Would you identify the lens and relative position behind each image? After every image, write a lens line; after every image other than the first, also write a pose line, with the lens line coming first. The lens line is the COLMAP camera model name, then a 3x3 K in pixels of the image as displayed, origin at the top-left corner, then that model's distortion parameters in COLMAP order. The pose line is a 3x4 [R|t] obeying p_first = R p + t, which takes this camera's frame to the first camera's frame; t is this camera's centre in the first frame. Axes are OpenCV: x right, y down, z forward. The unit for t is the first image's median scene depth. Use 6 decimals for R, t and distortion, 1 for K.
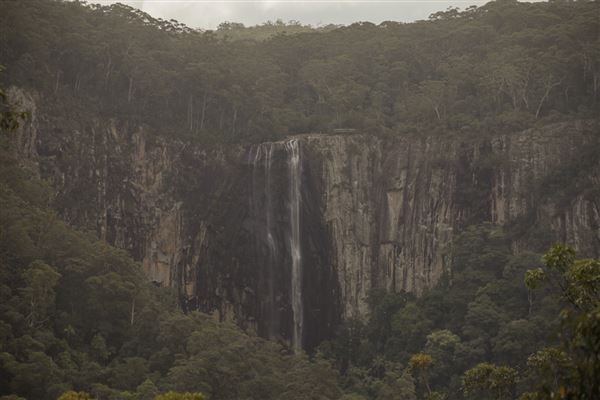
lens RADIAL K [[2908.2, 0, 300.6], [0, 2908.2, 199.9], [0, 0, 1]] dist [1.125469, 0.000000]
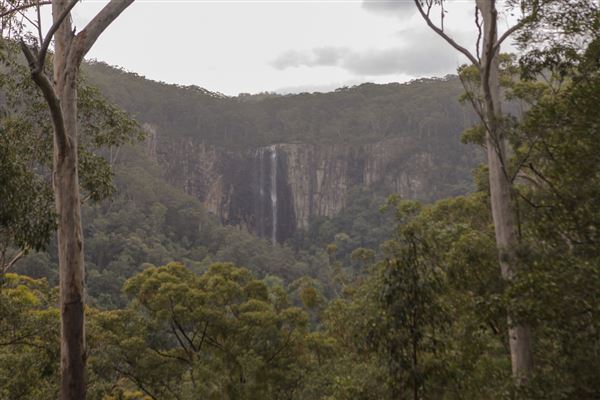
lens RADIAL K [[2908.2, 0, 300.3], [0, 2908.2, 198.6], [0, 0, 1]] dist [1.125469, 0.000000]
pose [[0.999962, -0.005559, 0.006714, 0.002975], [0.005439, 0.999827, 0.017802, -0.020269], [-0.006812, -0.017765, 0.999819, -1.178029]]
